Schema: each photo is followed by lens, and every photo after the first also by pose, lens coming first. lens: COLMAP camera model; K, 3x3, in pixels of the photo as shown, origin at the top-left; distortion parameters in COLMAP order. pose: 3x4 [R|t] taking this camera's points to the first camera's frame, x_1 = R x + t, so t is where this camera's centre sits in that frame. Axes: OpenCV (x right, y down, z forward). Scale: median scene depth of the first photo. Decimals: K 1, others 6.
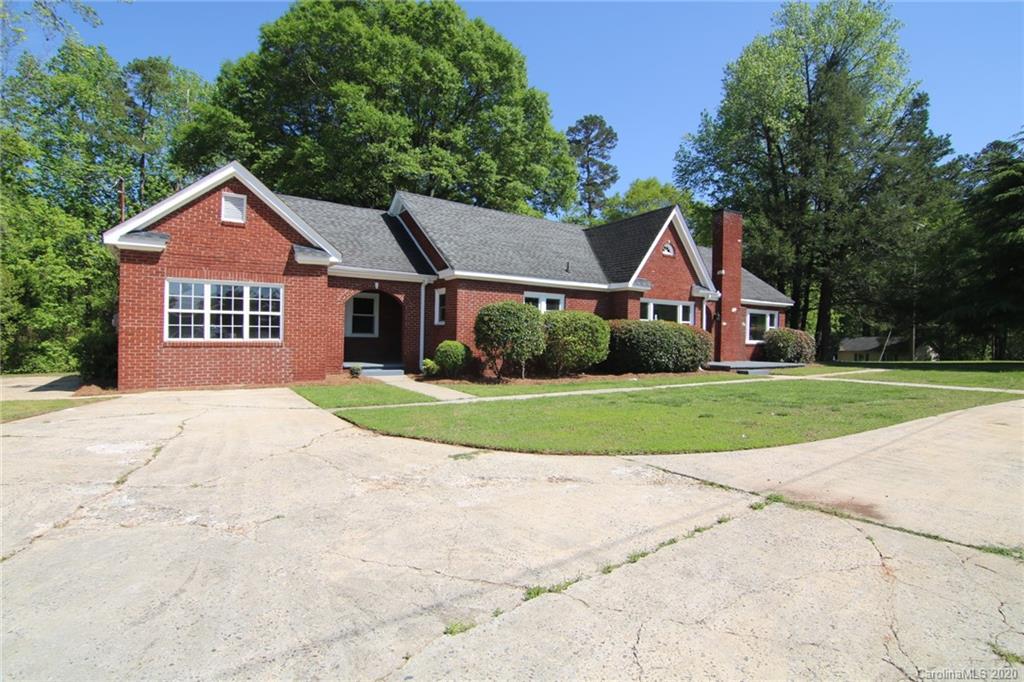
lens RADIAL K [[522.0, 0, 513.8], [0, 522.0, 336.6], [0, 0, 1]] dist [-0.005343, -0.011582]
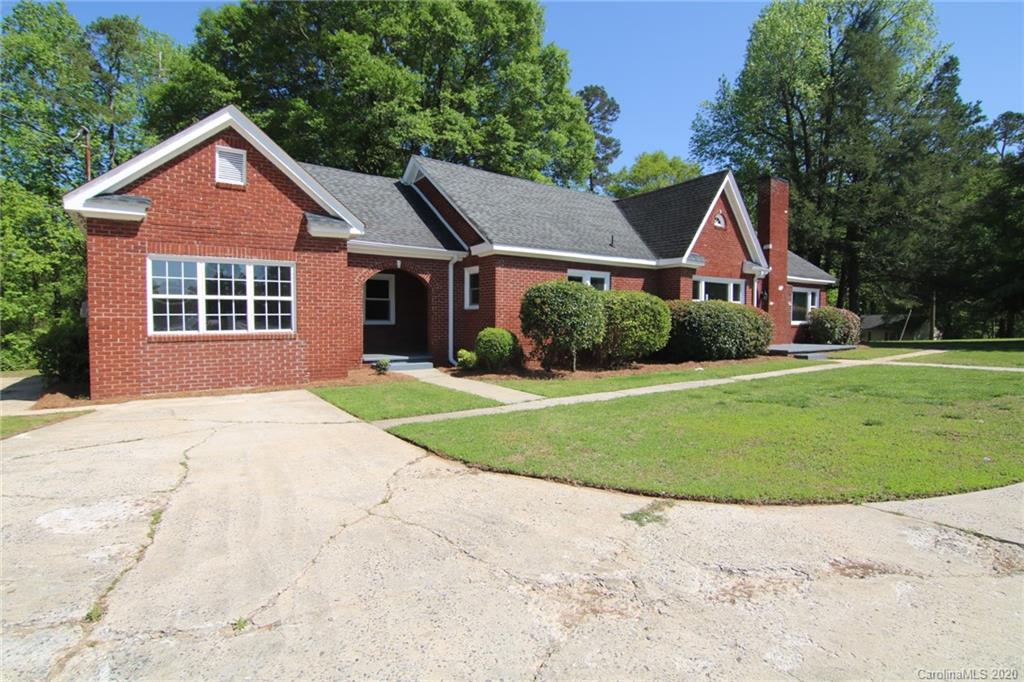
lens RADIAL K [[522.0, 0, 513.8], [0, 522.0, 336.6], [0, 0, 1]] dist [-0.005343, -0.011582]
pose [[0.999409, -0.016096, 0.030367, -0.092727], [0.015087, 0.999336, 0.033158, -0.004552], [-0.030880, -0.032680, 0.998989, 0.127363]]
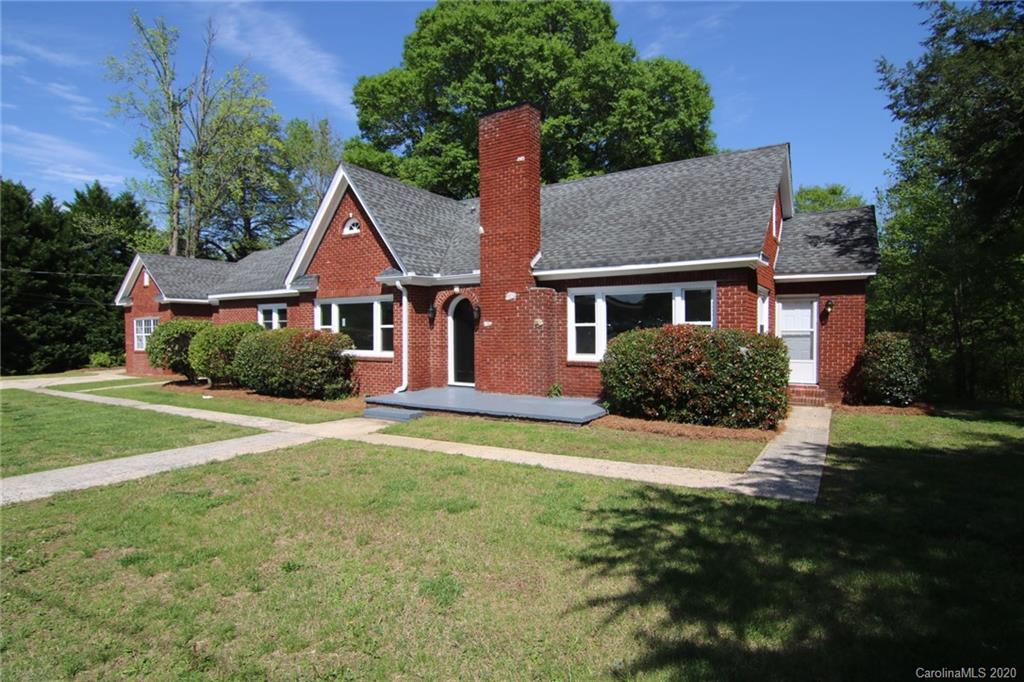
lens RADIAL K [[522.0, 0, 513.8], [0, 522.0, 336.6], [0, 0, 1]] dist [-0.005343, -0.011582]
pose [[0.402555, -0.011702, -0.915321, 1.132447], [0.009893, 0.999916, -0.008433, -0.008187], [0.915342, -0.005660, 0.402637, 0.998348]]
